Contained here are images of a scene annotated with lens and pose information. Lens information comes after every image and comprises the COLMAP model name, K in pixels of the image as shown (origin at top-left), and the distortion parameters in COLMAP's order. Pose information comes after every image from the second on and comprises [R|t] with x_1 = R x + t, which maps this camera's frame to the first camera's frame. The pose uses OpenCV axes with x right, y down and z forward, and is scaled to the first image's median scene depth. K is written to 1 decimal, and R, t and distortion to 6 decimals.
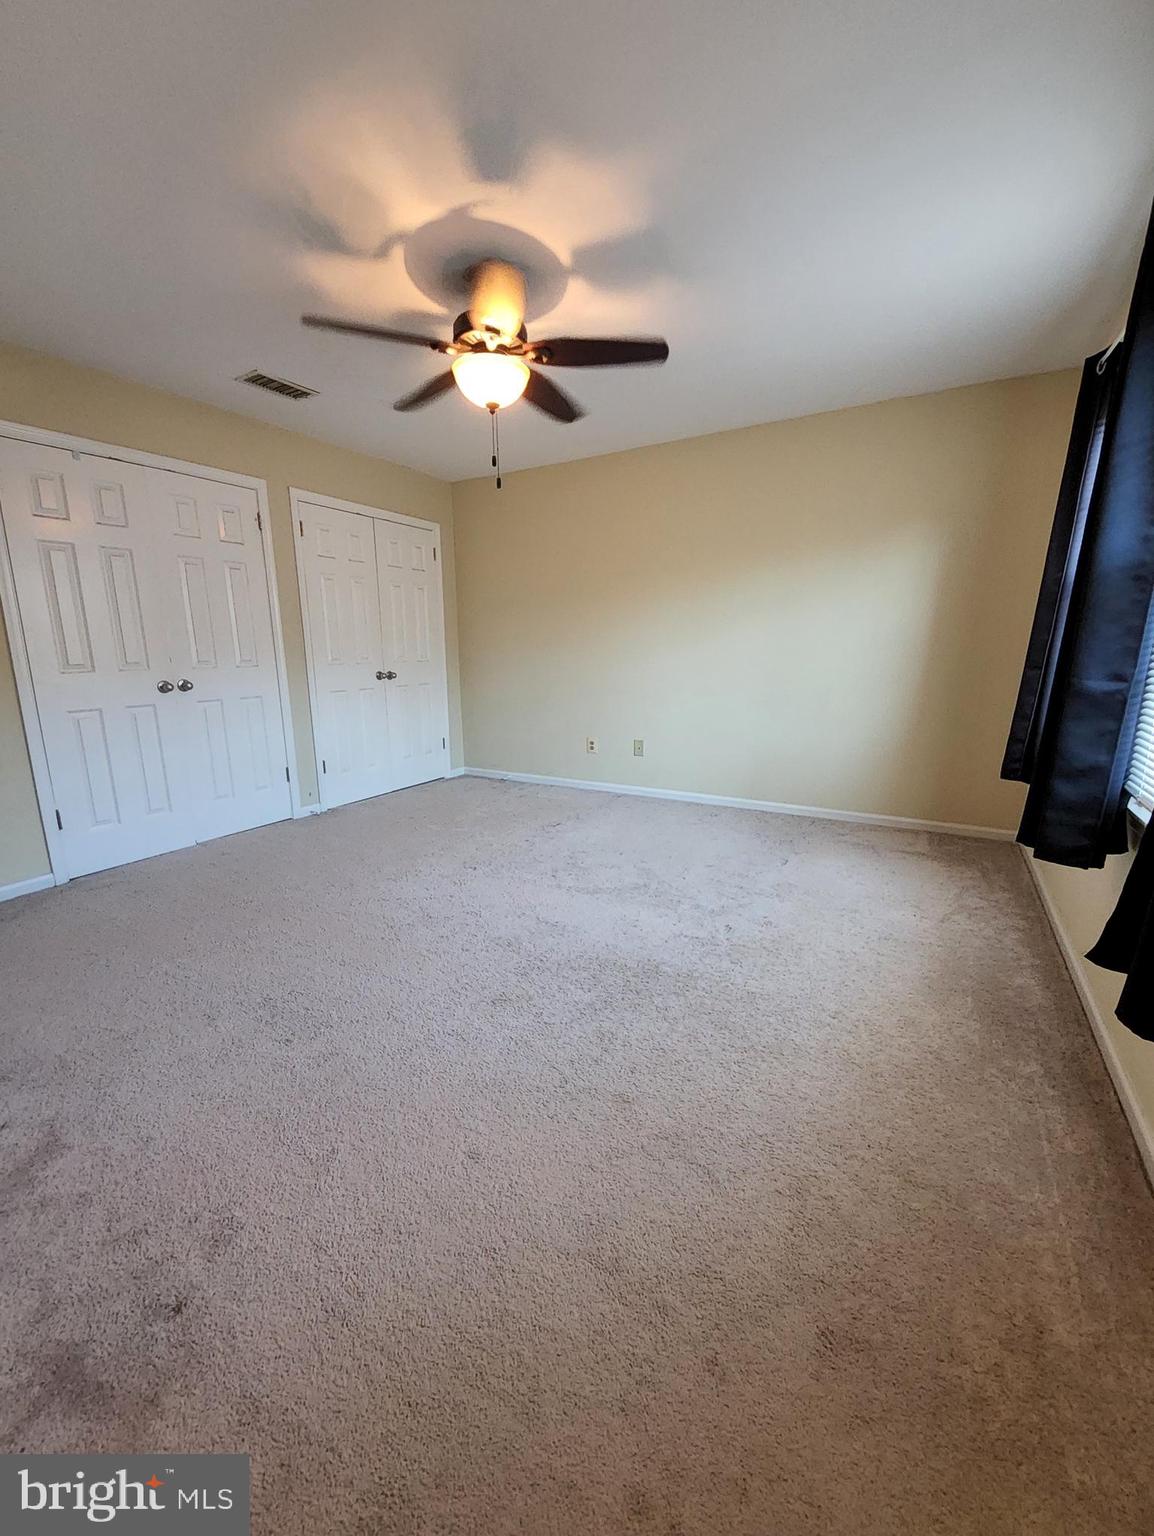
lens RADIAL K [[602.8, 0, 573.1], [0, 602.8, 769.1], [0, 0, 1]] dist [0.009900, -0.007587]
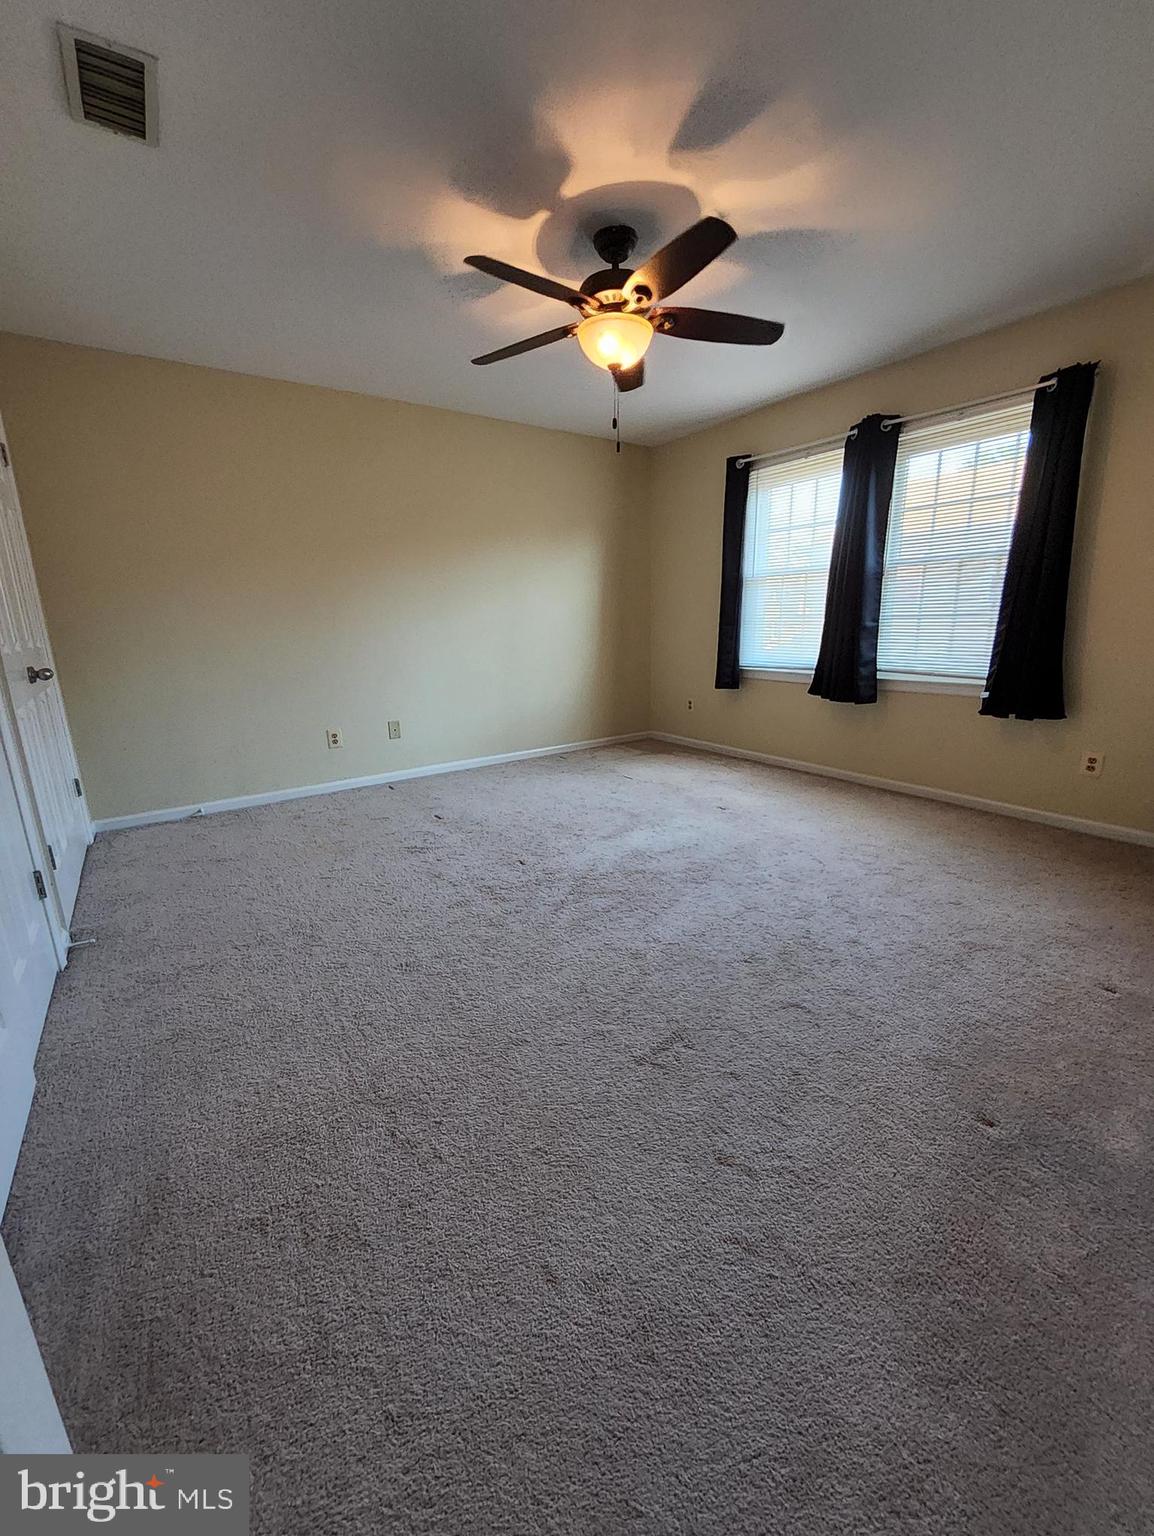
lens RADIAL K [[602.8, 0, 573.1], [0, 602.8, 769.1], [0, 0, 1]] dist [0.009900, -0.007587]
pose [[0.433569, -0.218722, 0.874173, -0.675628], [0.201336, 0.969085, 0.142612, -0.060509], [-0.878340, 0.114170, 0.464202, 0.377878]]
